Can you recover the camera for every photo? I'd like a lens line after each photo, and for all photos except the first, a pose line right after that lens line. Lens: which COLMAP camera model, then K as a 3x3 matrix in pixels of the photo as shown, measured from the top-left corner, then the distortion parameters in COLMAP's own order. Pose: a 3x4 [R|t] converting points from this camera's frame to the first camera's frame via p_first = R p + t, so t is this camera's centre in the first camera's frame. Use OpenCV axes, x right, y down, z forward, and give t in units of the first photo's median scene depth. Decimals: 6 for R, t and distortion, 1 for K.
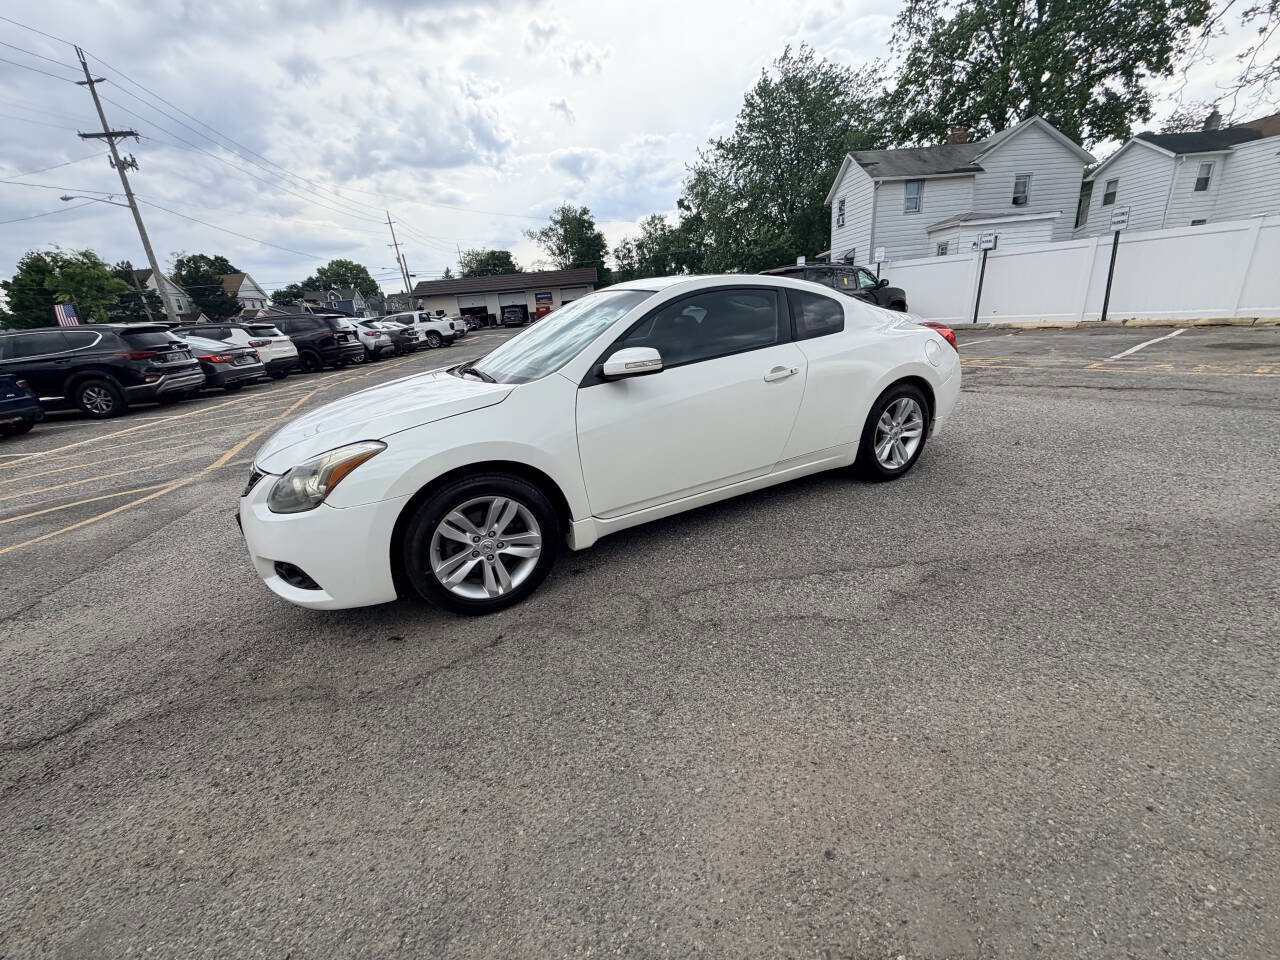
lens RADIAL K [[512.1, 0, 639.3], [0, 512.1, 475.5], [0, 0, 1]] dist [0.000747, 0.000057]
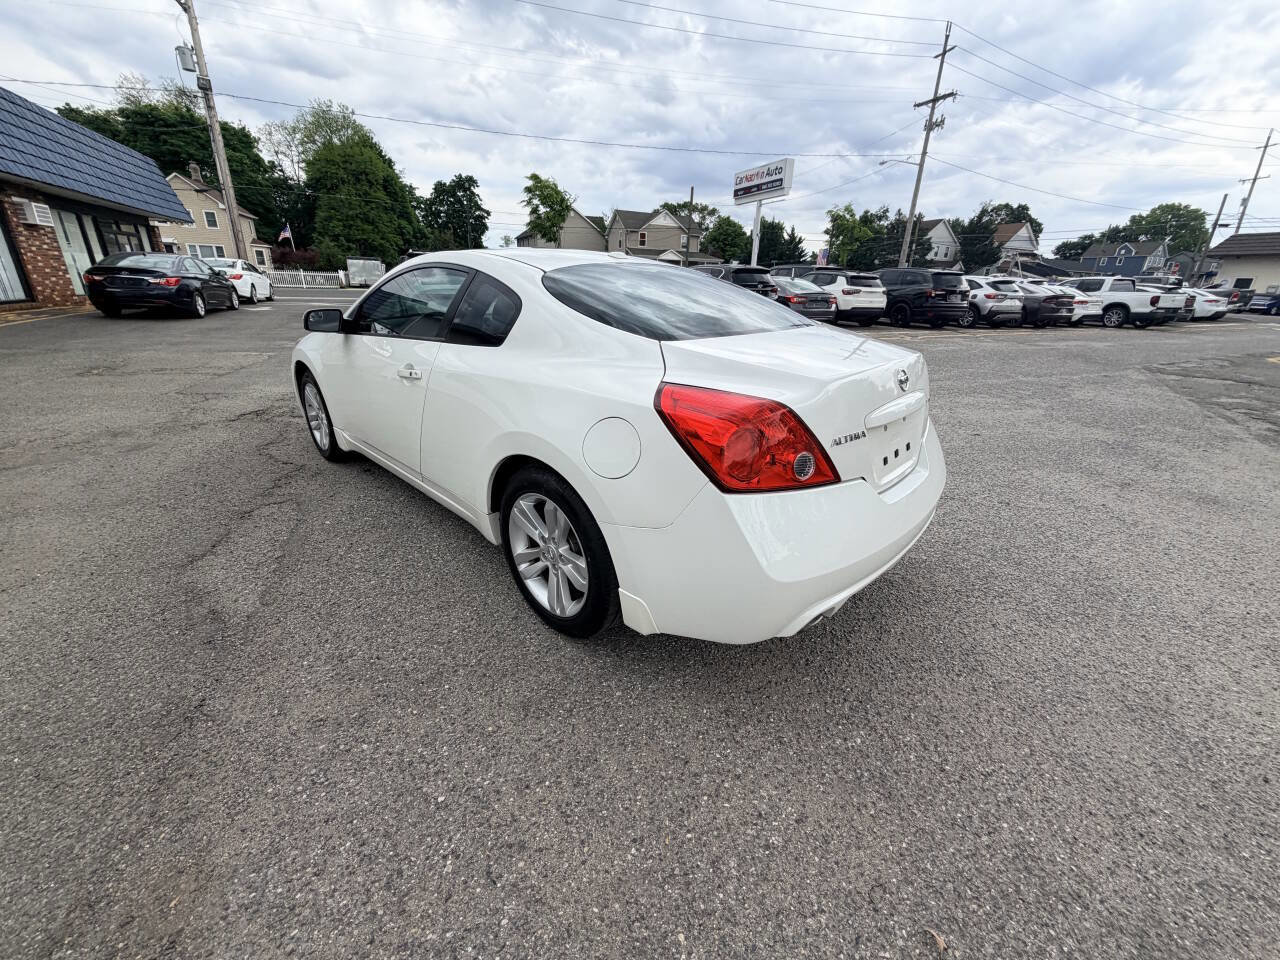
lens RADIAL K [[512.1, 0, 639.3], [0, 512.1, 475.5], [0, 0, 1]] dist [0.000747, 0.000057]
pose [[0.296855, 0.419731, -0.857731, 0.143815], [-0.345846, 0.884498, 0.313135, -0.053909], [0.890094, 0.203687, 0.407730, 0.124658]]
